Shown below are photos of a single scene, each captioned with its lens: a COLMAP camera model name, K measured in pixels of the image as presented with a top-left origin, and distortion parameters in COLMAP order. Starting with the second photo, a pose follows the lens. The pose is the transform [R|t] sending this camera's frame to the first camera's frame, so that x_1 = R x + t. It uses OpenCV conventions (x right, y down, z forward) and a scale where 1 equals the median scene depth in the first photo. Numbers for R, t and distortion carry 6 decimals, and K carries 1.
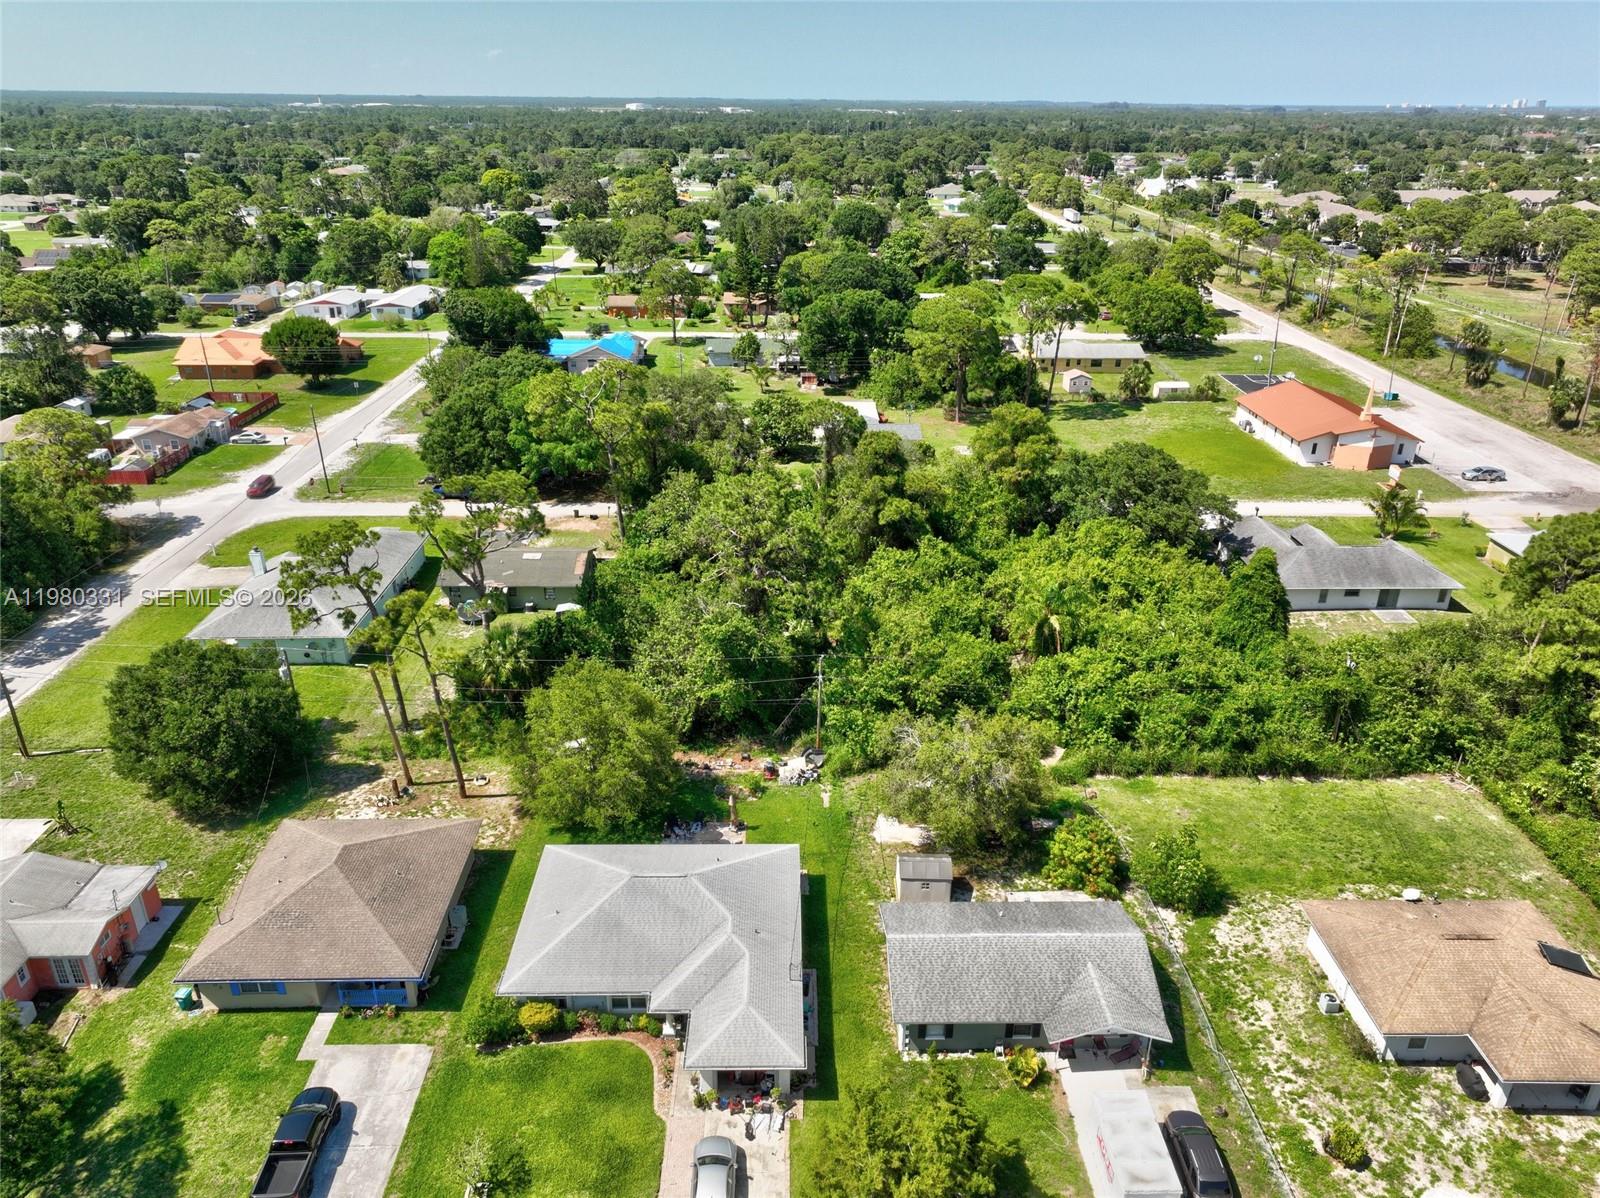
lens RADIAL K [[1128.0, 0, 801.9], [0, 1128.0, 602.3], [0, 0, 1]] dist [-0.008933, 0.025036]
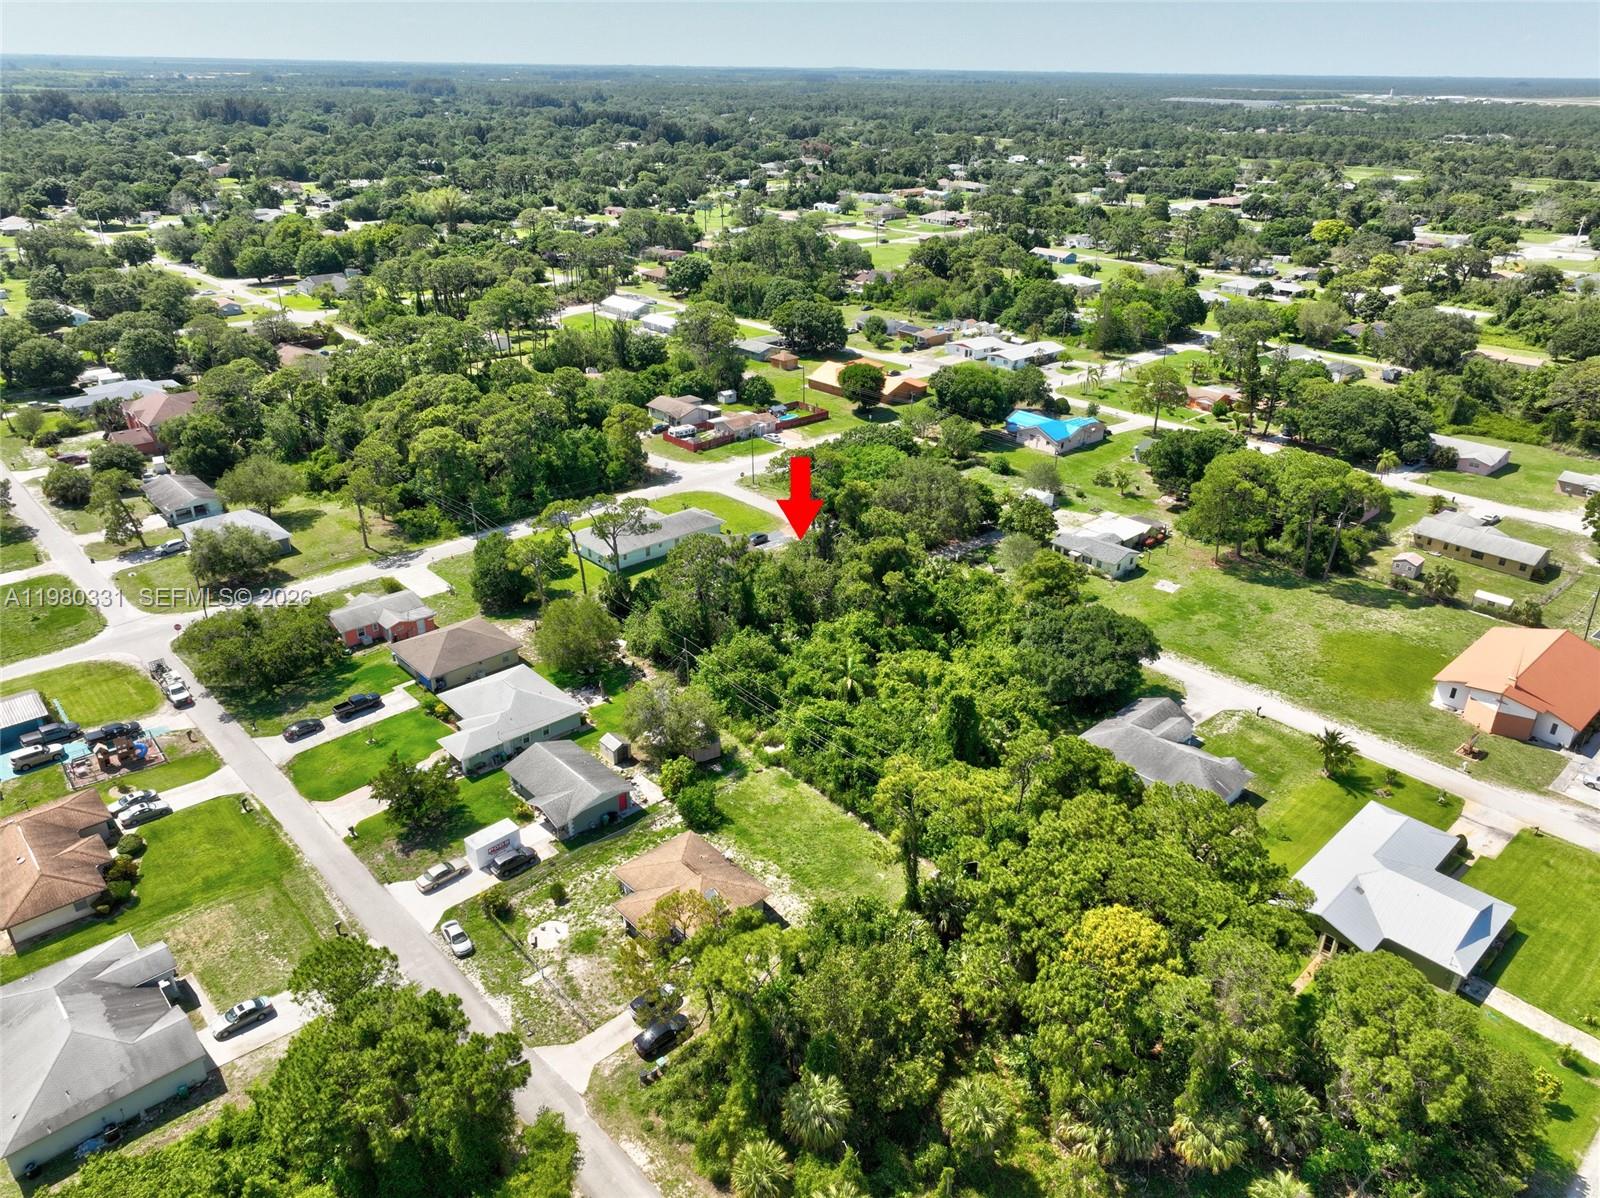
lens RADIAL K [[1128.0, 0, 801.9], [0, 1128.0, 602.3], [0, 0, 1]] dist [-0.008933, 0.025036]
pose [[0.668238, 0.324901, -0.669252, 1.017901], [-0.314585, 0.938614, 0.141561, -0.246221], [0.674163, 0.115940, 0.729426, -0.164560]]
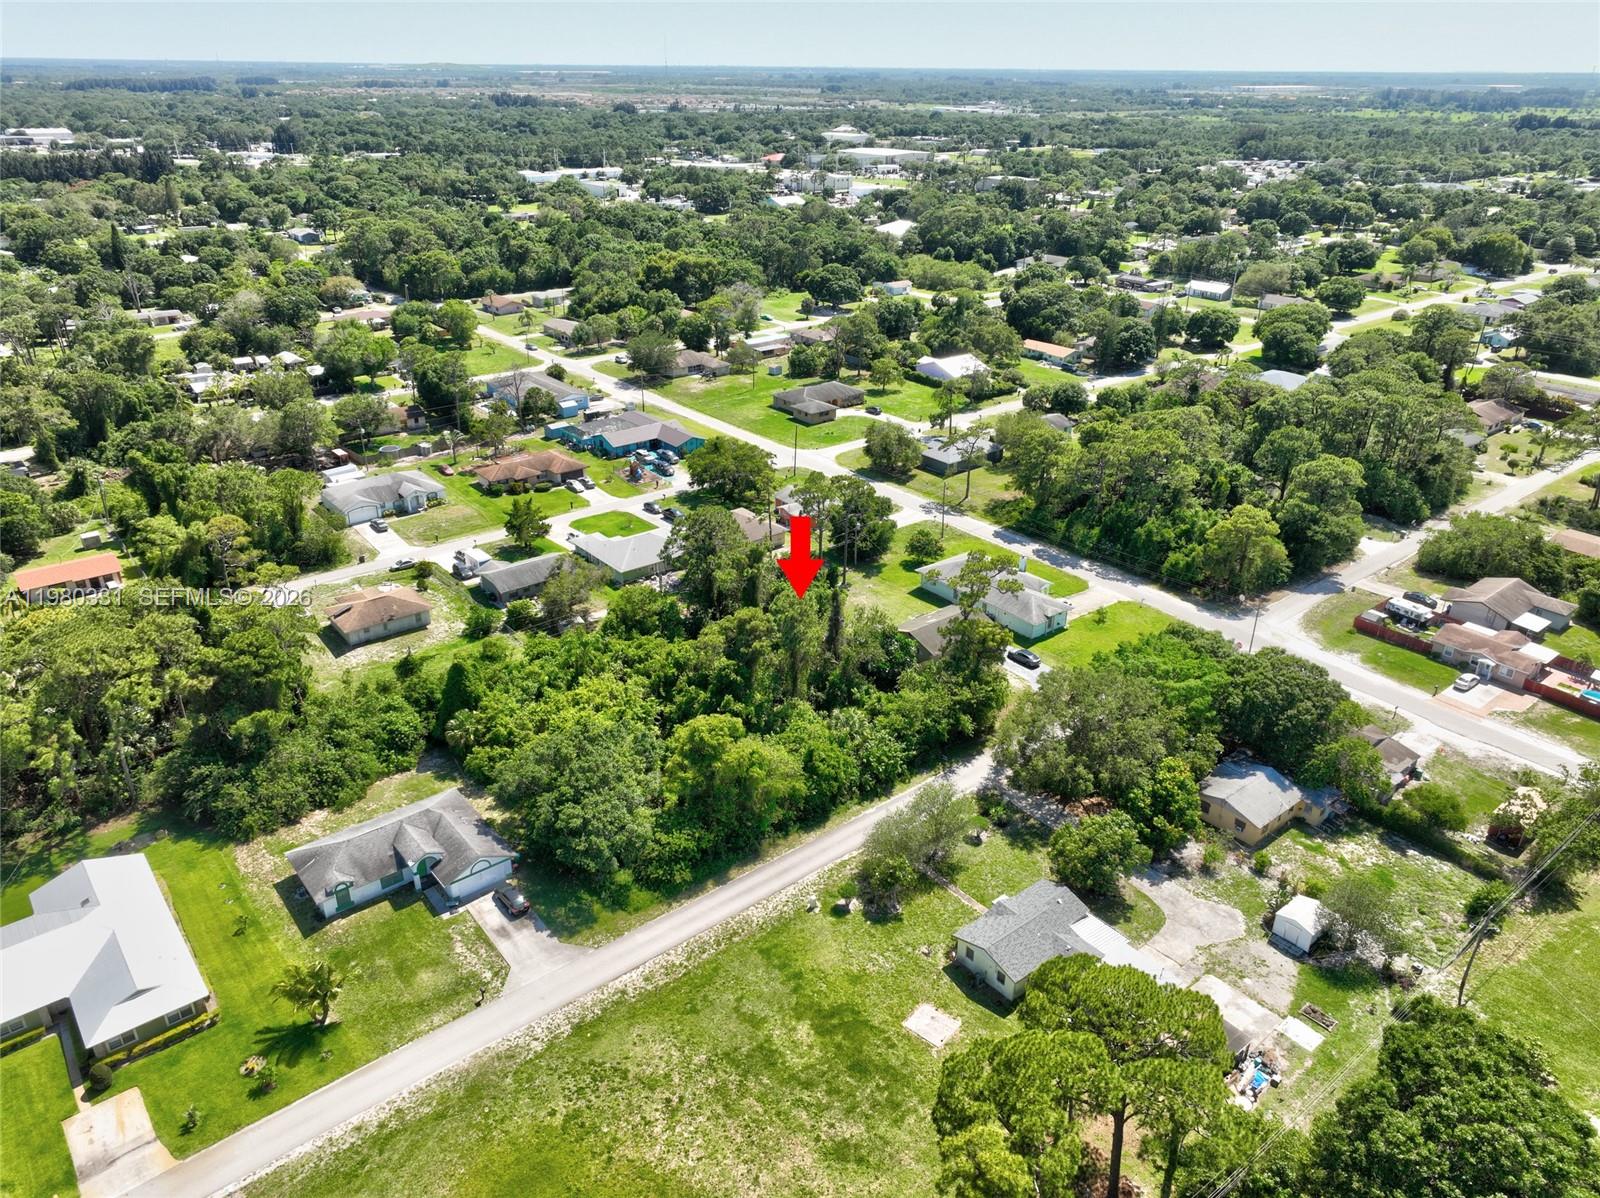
lens RADIAL K [[1128.0, 0, 801.9], [0, 1128.0, 602.3], [0, 0, 1]] dist [-0.008933, 0.025036]
pose [[-0.786203, 0.254819, -0.562985, 0.747369], [-0.266791, 0.681790, 0.681164, -1.052554], [0.557411, 0.685733, -0.468042, 1.621740]]
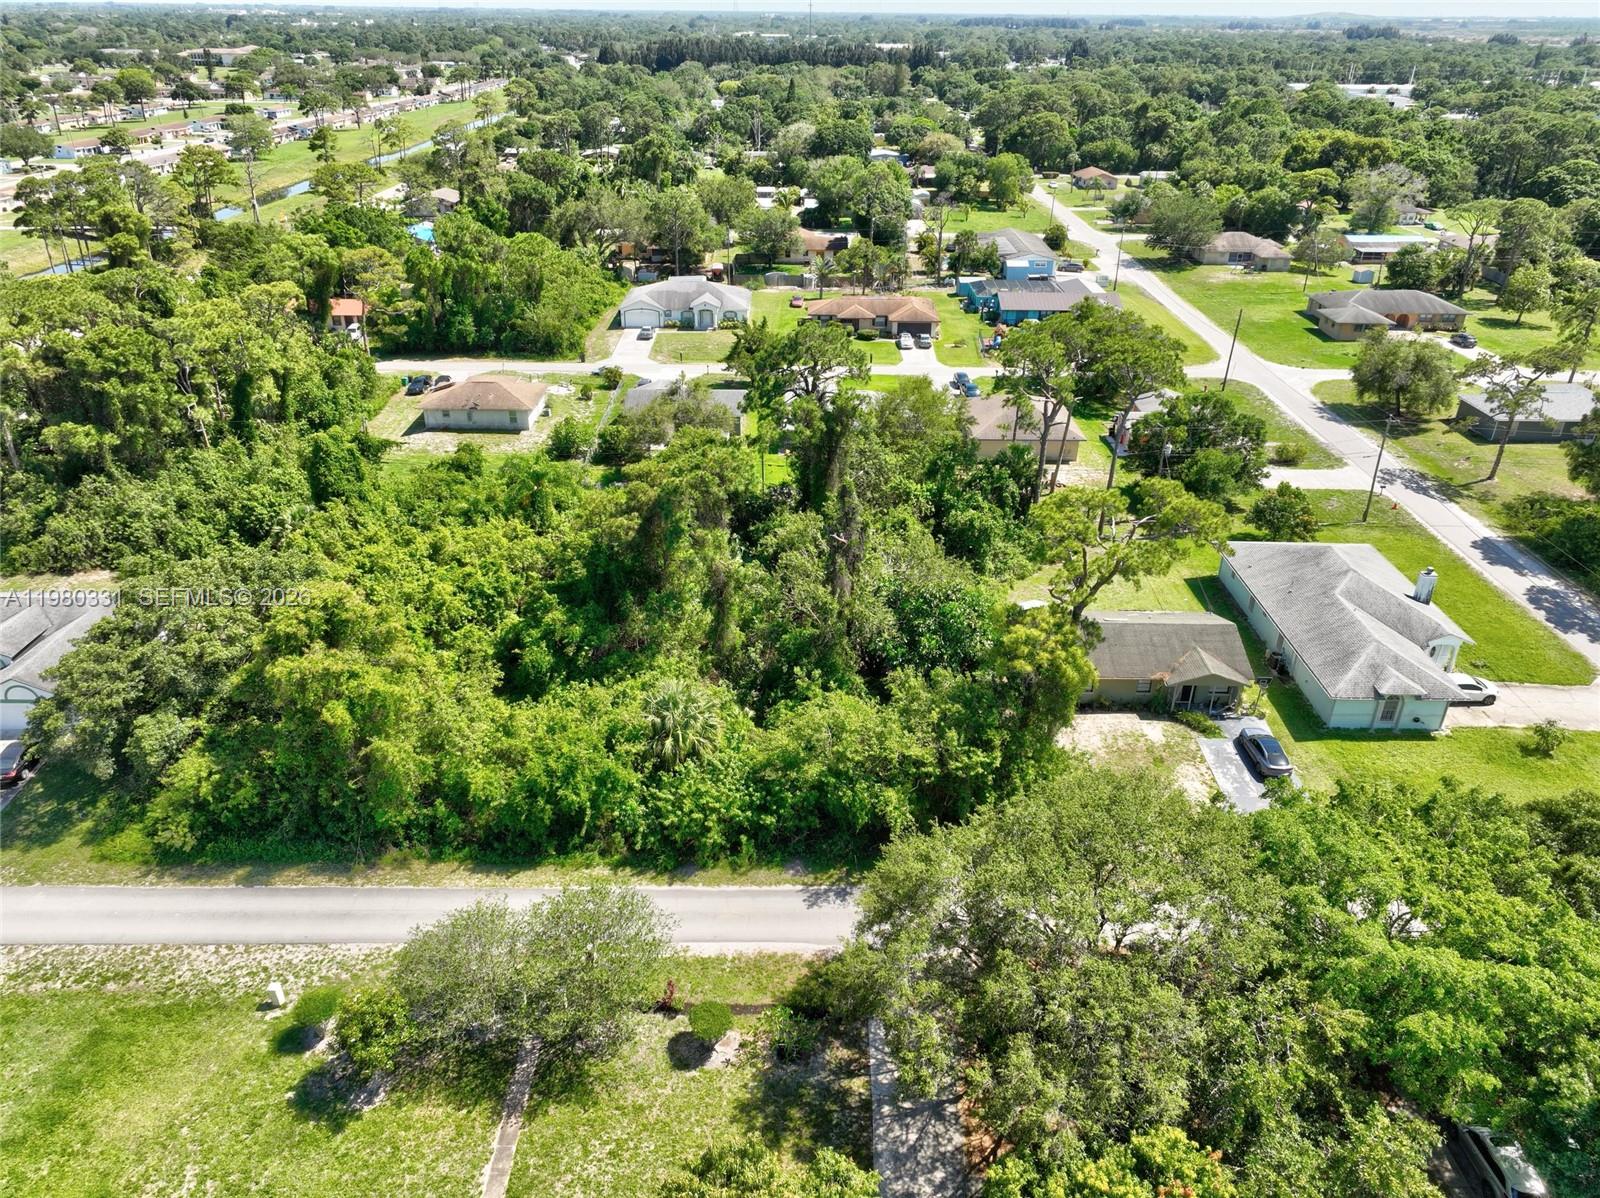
lens RADIAL K [[1128.0, 0, 801.9], [0, 1128.0, 602.3], [0, 0, 1]] dist [-0.008933, 0.025036]
pose [[-0.999689, -0.023665, 0.007883, -0.033397], [-0.008330, 0.614634, 0.788768, -0.658568], [-0.023511, 0.788457, -0.614640, 1.493761]]
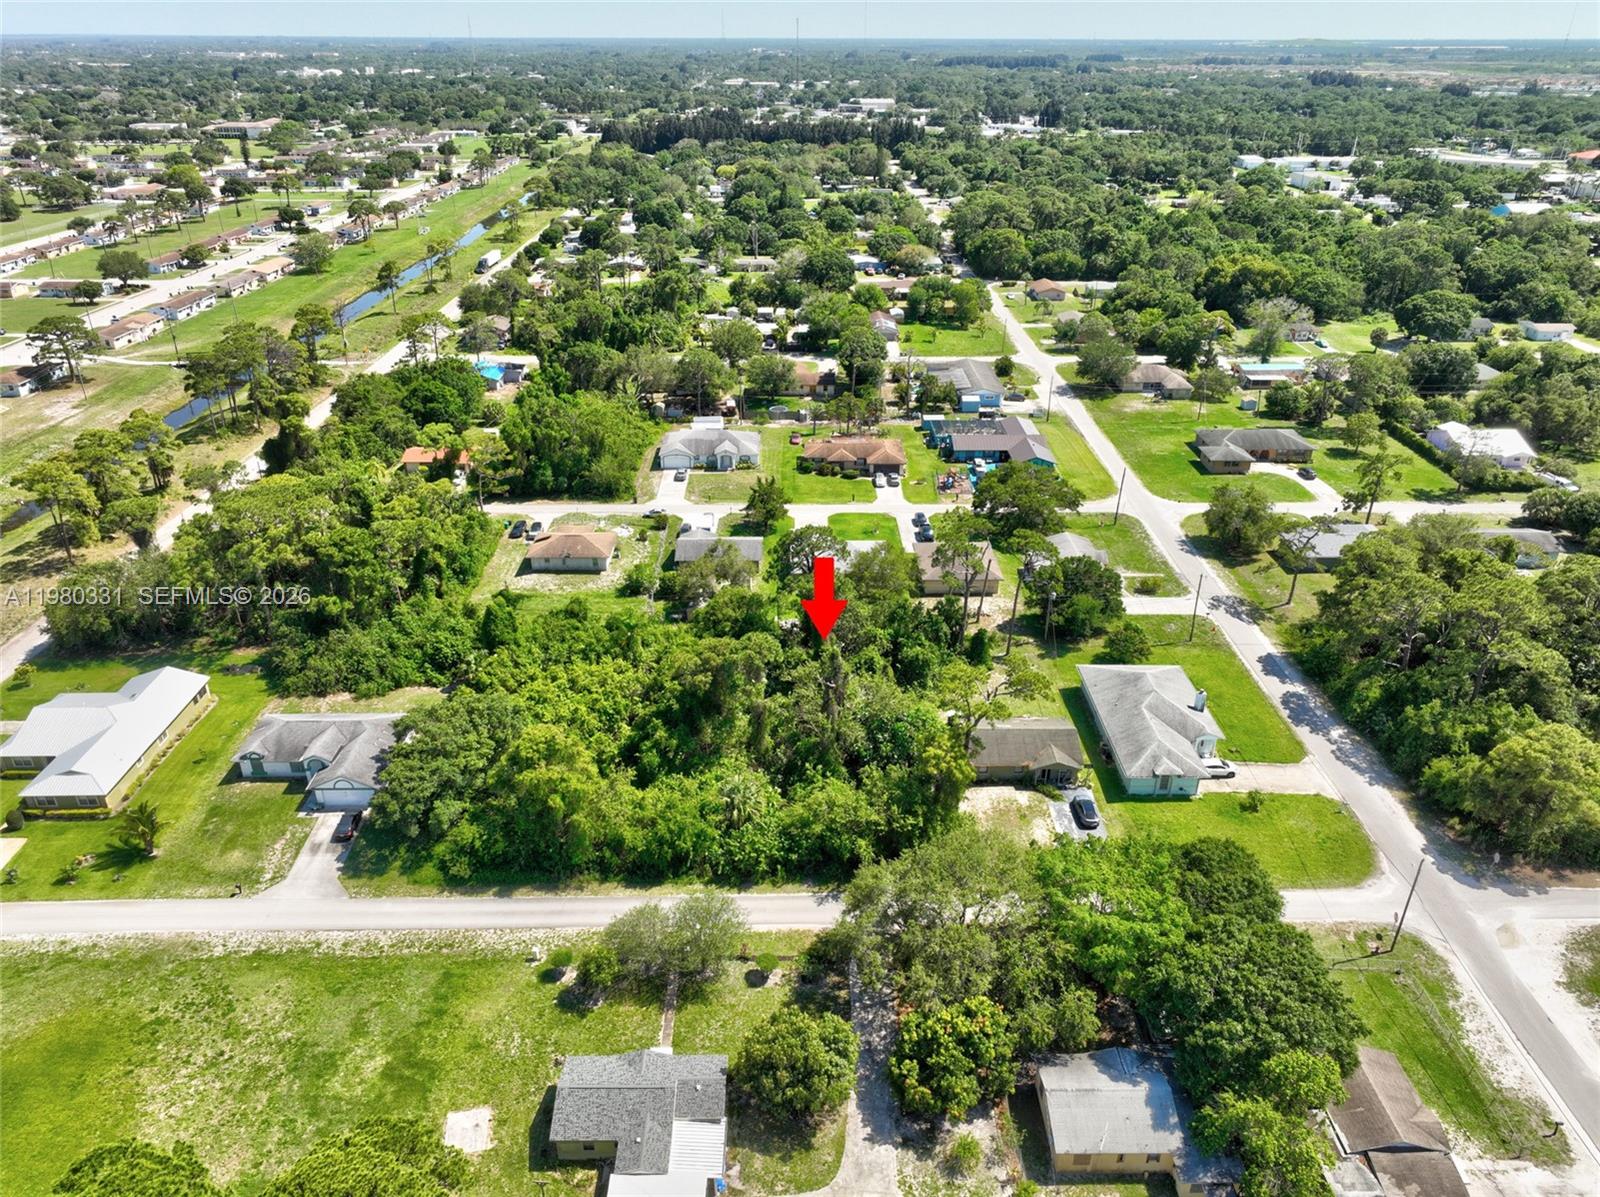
lens RADIAL K [[1128.0, 0, 801.9], [0, 1128.0, 601.8], [0, 0, 1]] dist [-0.008933, 0.025036]
pose [[-0.999919, -0.012635, 0.001309, -0.020614], [-0.006921, 0.628363, 0.777889, -1.095395], [-0.010651, 0.777817, -0.628400, 1.699808]]
